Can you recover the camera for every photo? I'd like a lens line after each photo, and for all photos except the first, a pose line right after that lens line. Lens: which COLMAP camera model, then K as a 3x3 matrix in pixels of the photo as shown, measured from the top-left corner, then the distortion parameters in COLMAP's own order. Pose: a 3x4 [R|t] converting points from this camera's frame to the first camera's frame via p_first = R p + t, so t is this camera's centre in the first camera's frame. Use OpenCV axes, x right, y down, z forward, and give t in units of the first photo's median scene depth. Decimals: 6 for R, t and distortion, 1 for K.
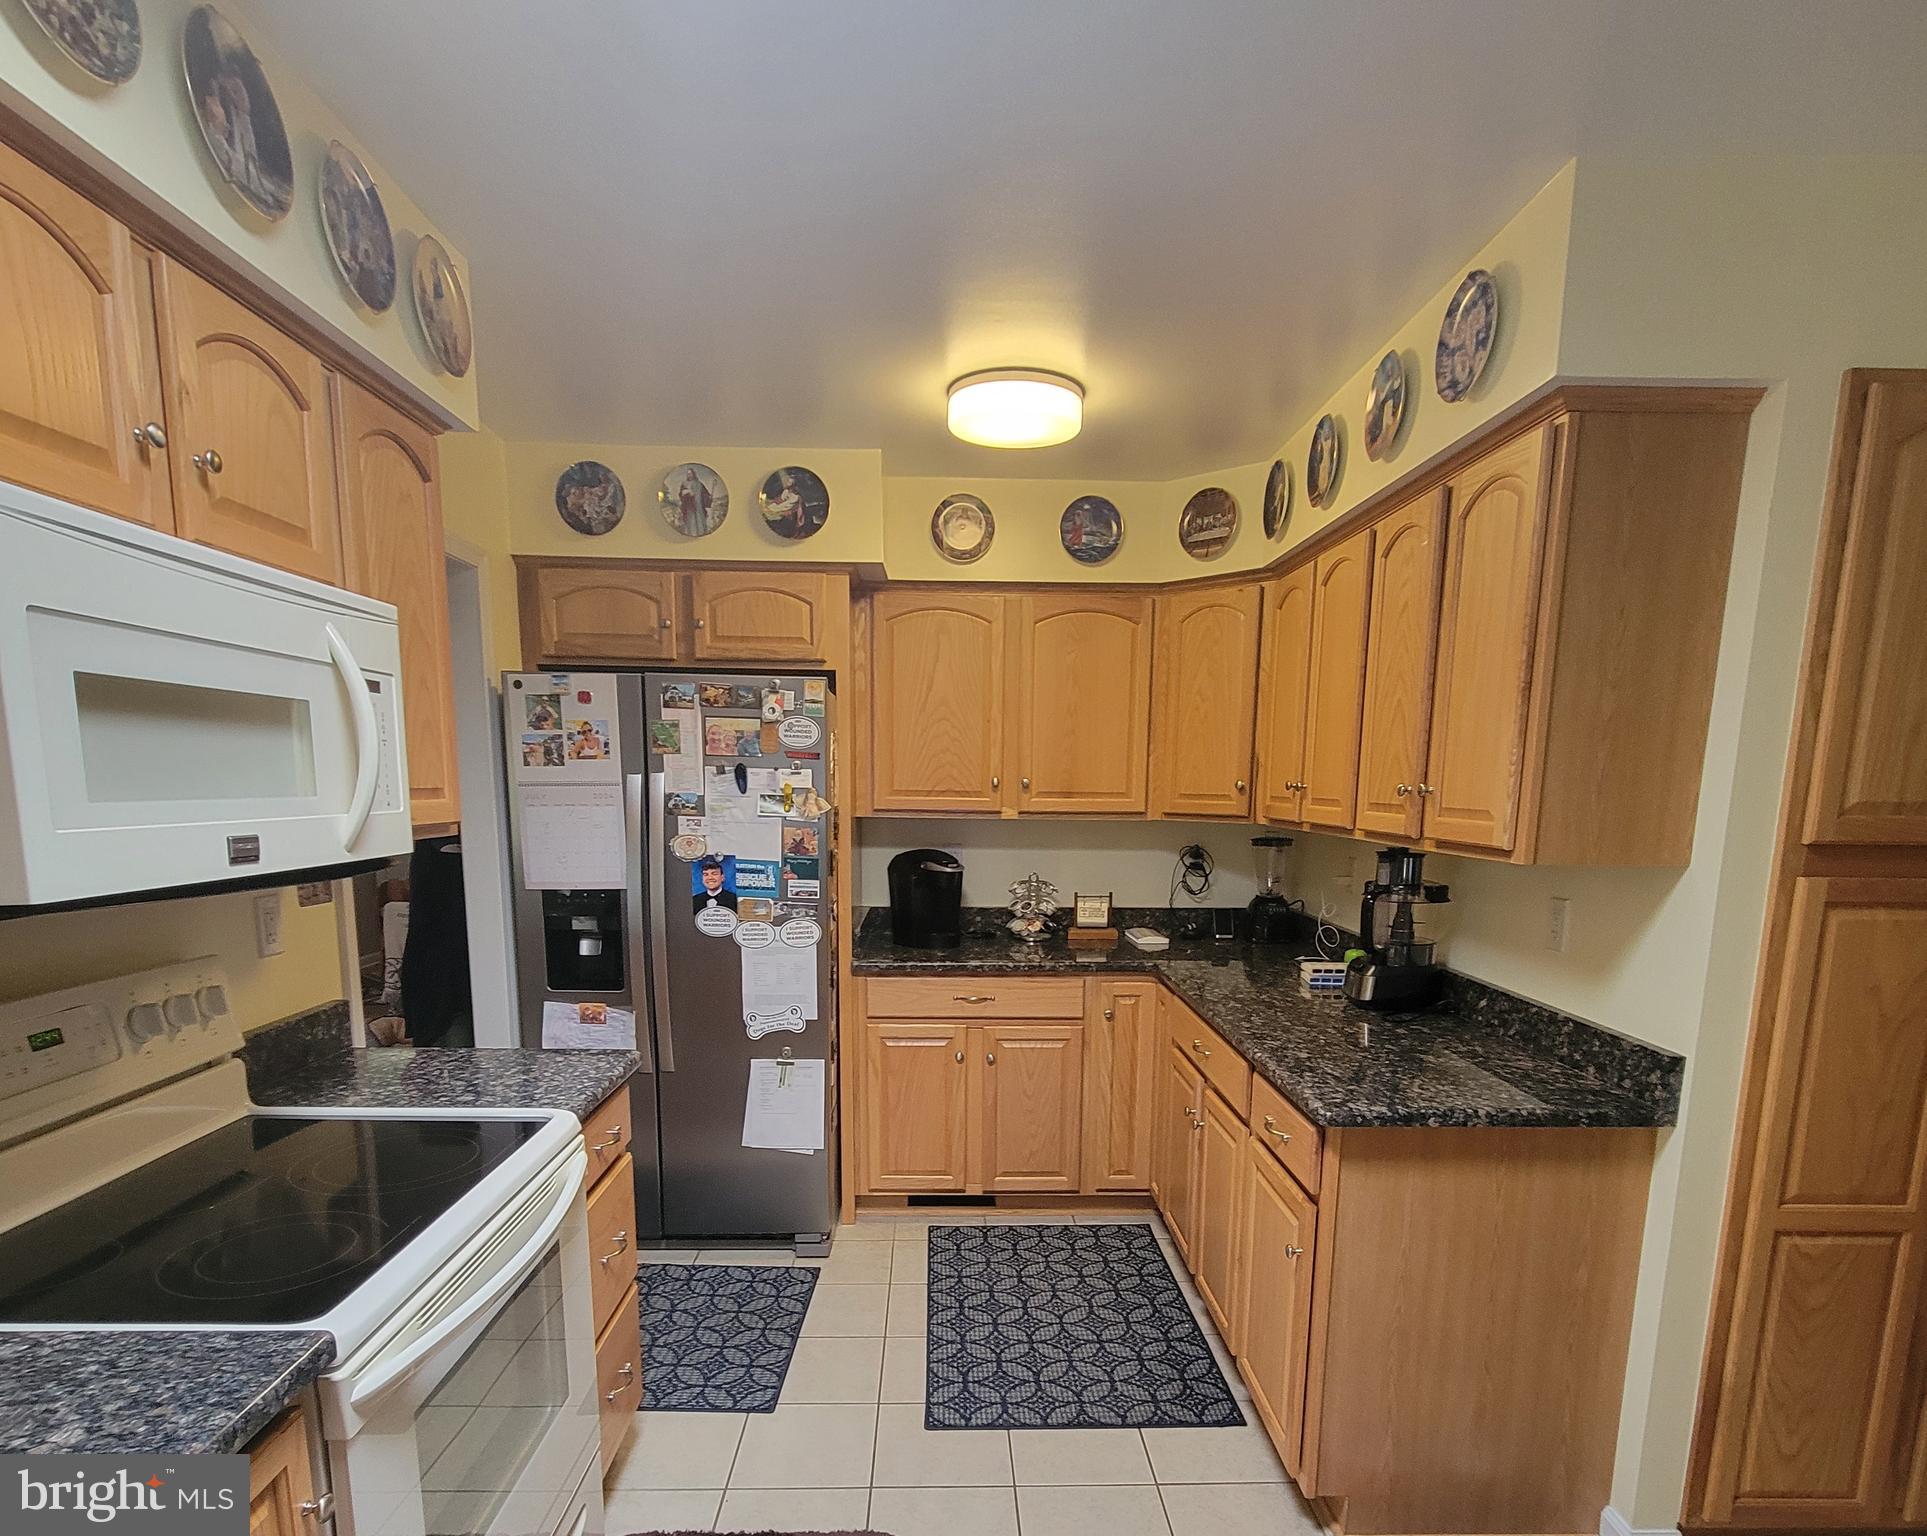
lens RADIAL K [[1054.1, 0, 966.8], [0, 1054.1, 966.3], [0, 0, 1]] dist [-0.000111, 0.000191]
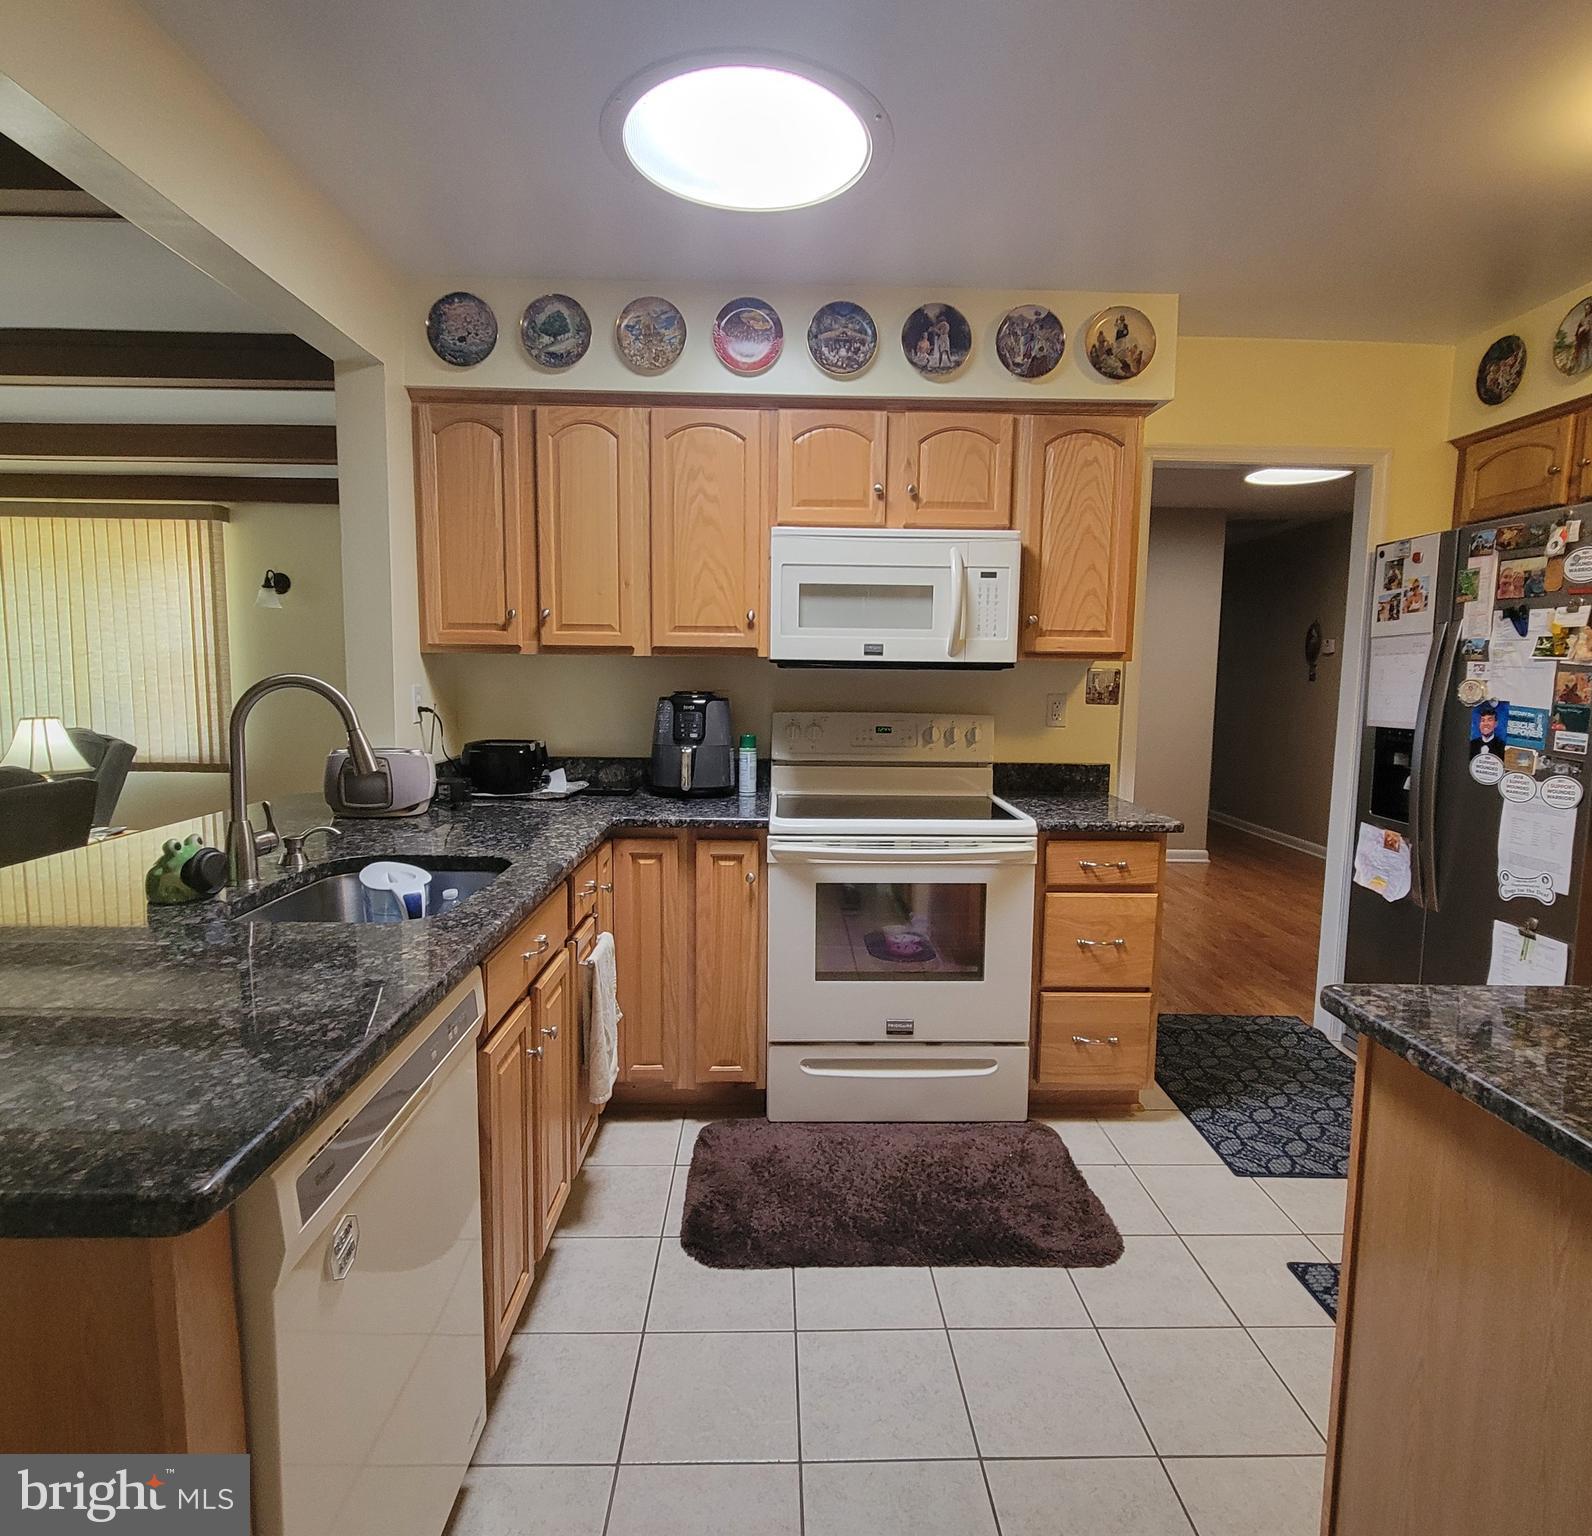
lens RADIAL K [[915.7, 0, 795.0], [0, 915.7, 759.7], [0, 0, 1]] dist [0.005620, -0.001392]
pose [[-0.004734, 0.087675, -0.996138, 0.617115], [-0.186610, 0.978573, 0.087016, -0.005605], [0.982423, 0.186301, 0.011728, 0.366271]]
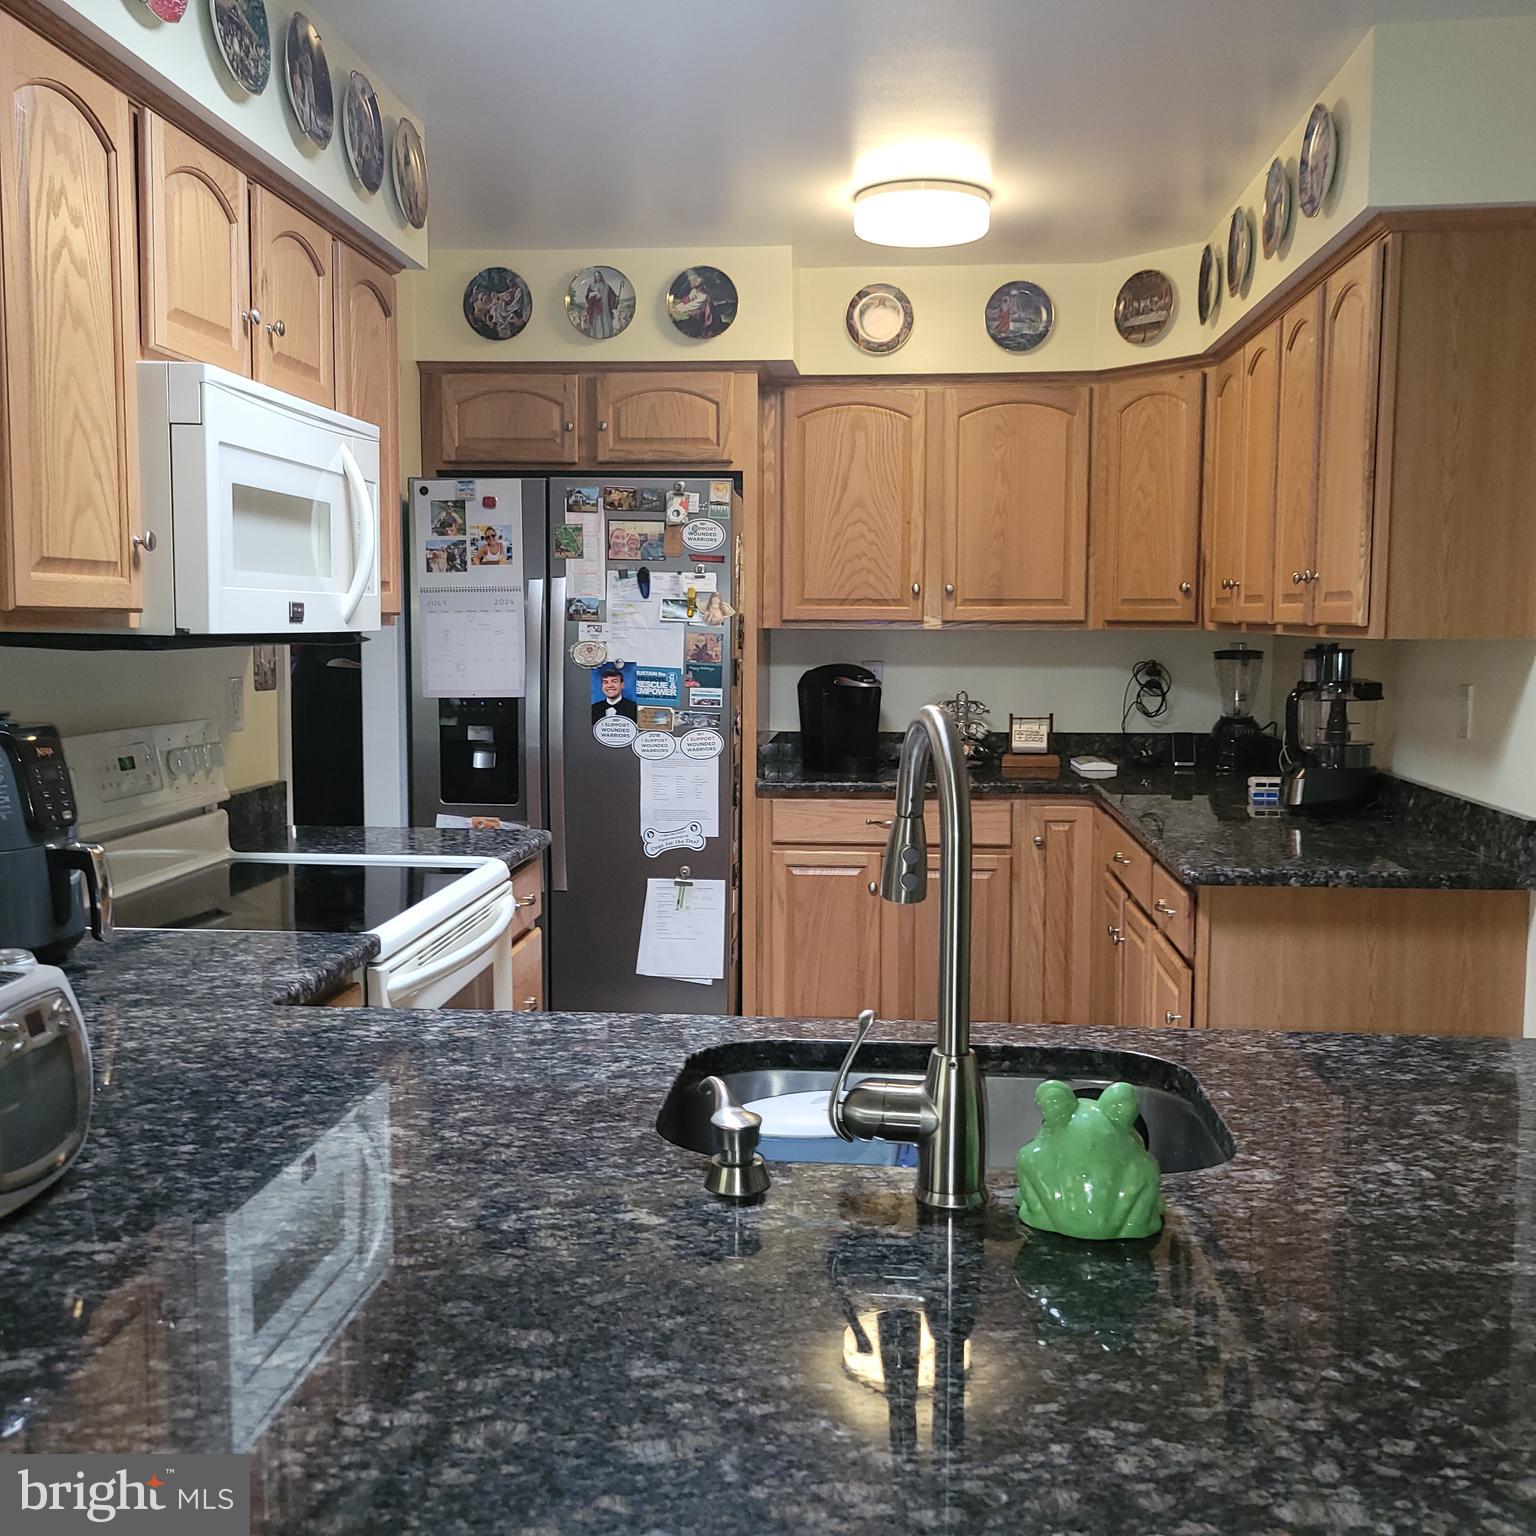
lens RADIAL K [[1543.4, 0, 771.2], [0, 1543.4, 771.0], [0, 0, 1]] dist [0.022820, 0.000000]
pose [[0.994241, 0.003265, -0.107116, 0.054196], [-0.011707, 0.996863, -0.078270, 0.102678], [0.106524, 0.079073, 0.991161, -0.375800]]
